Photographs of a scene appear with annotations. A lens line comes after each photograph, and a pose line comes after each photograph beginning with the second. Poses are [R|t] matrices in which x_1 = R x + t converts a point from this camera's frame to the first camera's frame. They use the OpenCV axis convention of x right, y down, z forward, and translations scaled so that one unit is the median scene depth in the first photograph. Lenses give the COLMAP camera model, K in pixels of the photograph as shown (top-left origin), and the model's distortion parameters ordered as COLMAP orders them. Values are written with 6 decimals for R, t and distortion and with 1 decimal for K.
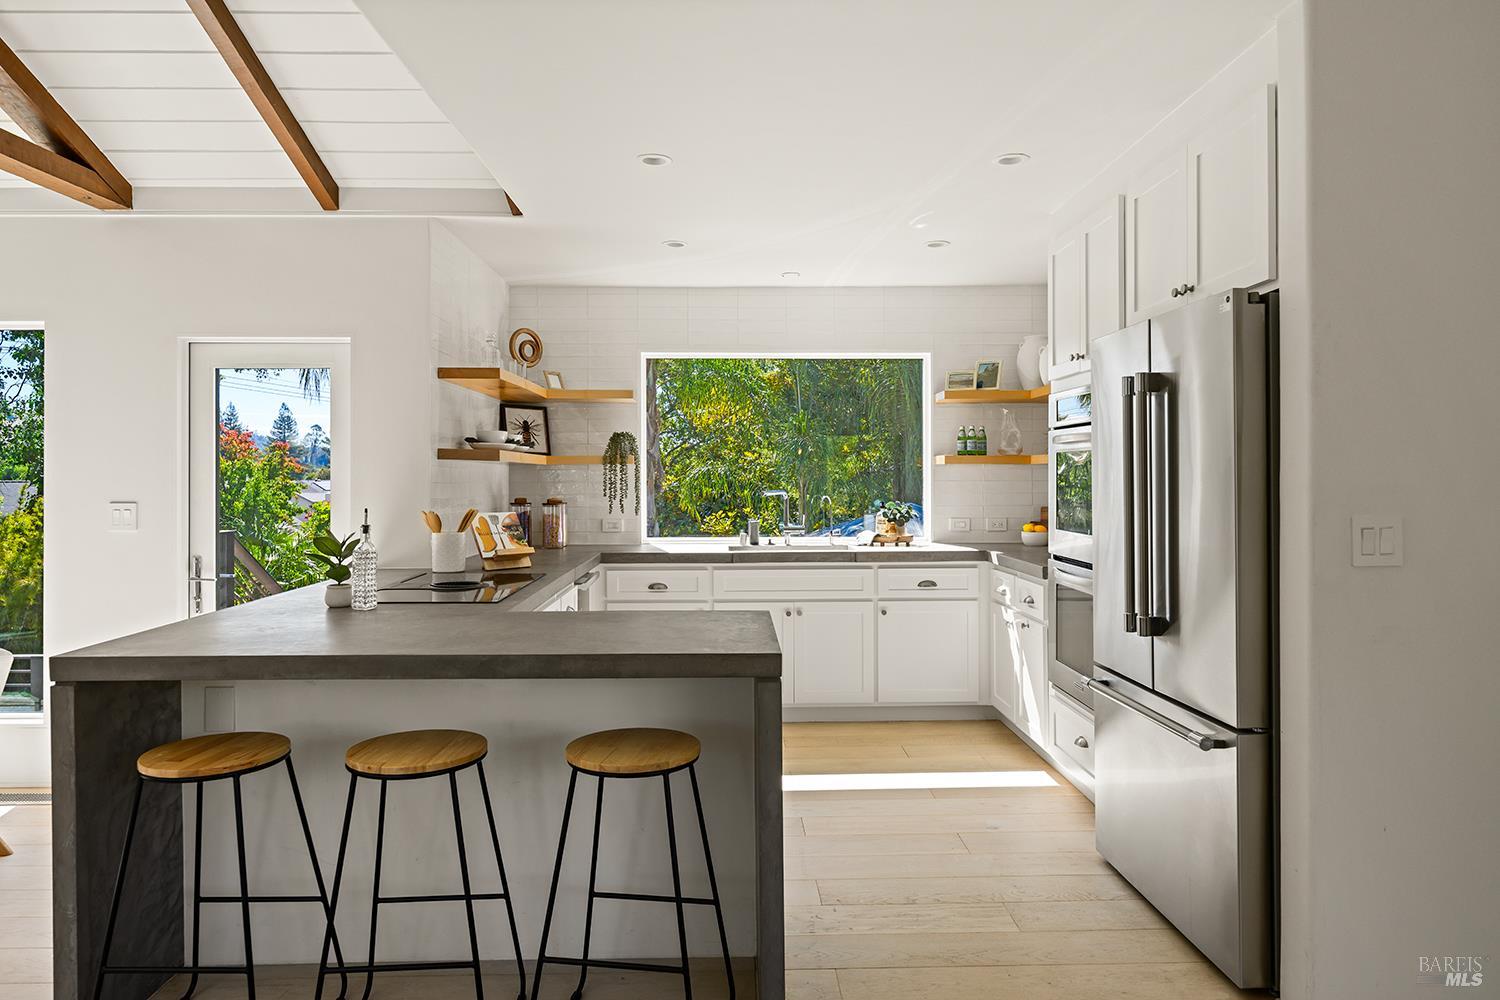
lens RADIAL K [[936.4, 0, 745.1], [0, 936.4, 492.7], [0, 0, 1]] dist [0.003133, 0.001506]
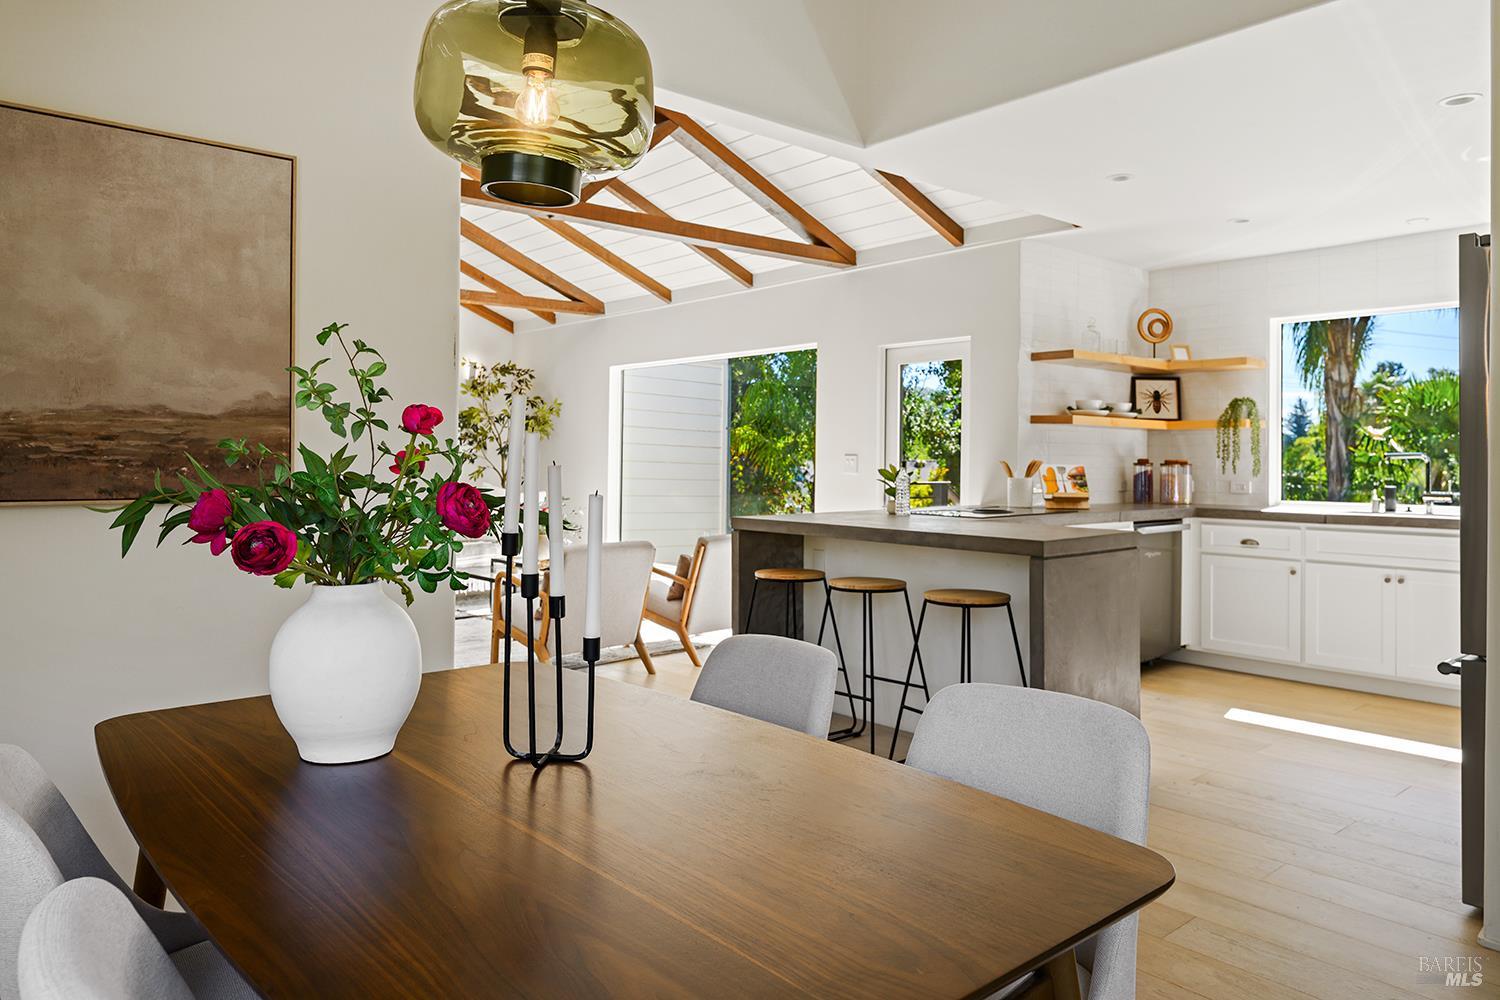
lens RADIAL K [[1018.7, 0, 750.0], [0, 1018.7, 500.0], [0, 0, 1]] dist [0.004191, -0.001259]
pose [[0.636589, 0.037949, -0.770269, 0.410358], [-0.022964, 0.999278, 0.030252, 0.028963], [0.770861, -0.001570, 0.637001, -0.158806]]
